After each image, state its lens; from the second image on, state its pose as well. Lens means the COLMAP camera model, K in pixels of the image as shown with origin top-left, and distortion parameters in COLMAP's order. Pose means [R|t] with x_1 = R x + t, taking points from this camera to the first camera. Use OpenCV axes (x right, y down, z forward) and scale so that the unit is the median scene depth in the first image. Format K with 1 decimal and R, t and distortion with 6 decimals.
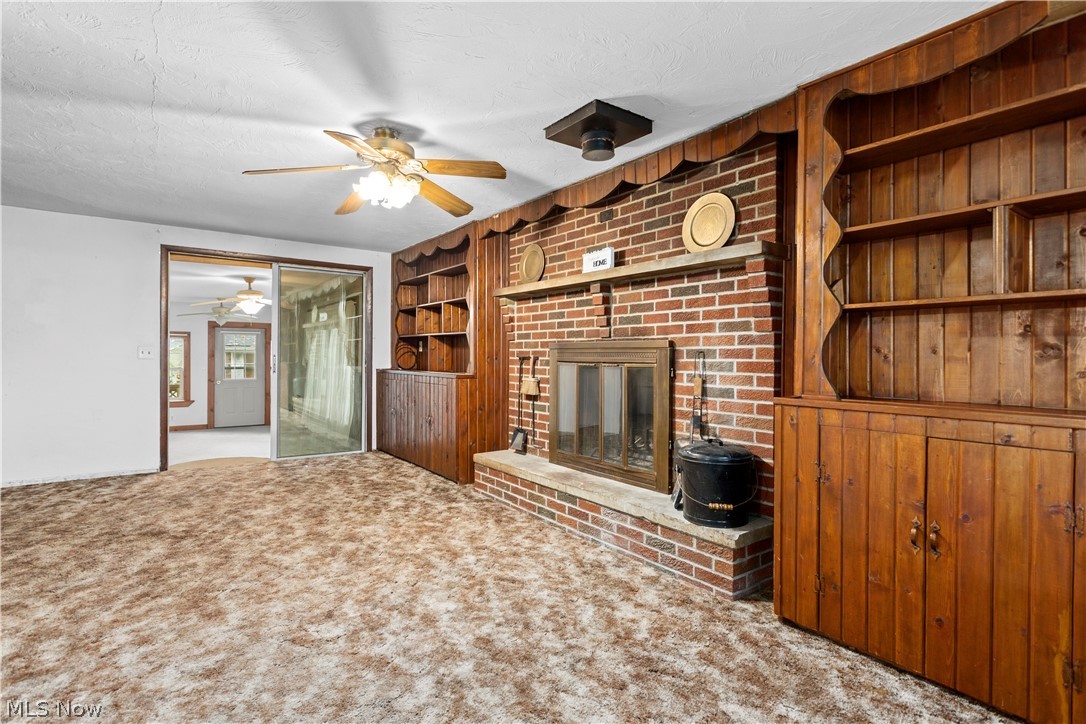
lens RADIAL K [[539.2, 0, 540.3], [0, 539.2, 352.1], [0, 0, 1]] dist [0.001240, 0.000809]
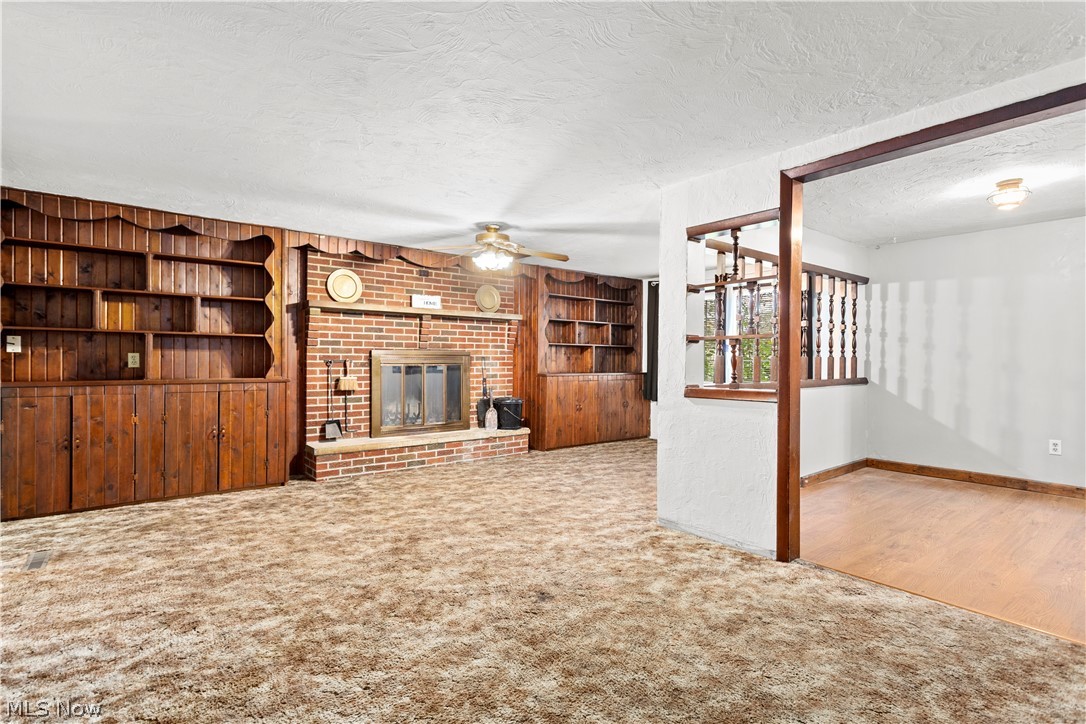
lens RADIAL K [[539.2, 0, 540.3], [0, 539.2, 352.1], [0, 0, 1]] dist [0.001240, 0.000809]
pose [[-0.048618, 0.006988, 0.998793, -1.797225], [-0.012515, 0.999893, -0.007605, -0.008539], [-0.998739, -0.012869, -0.048525, 0.859771]]
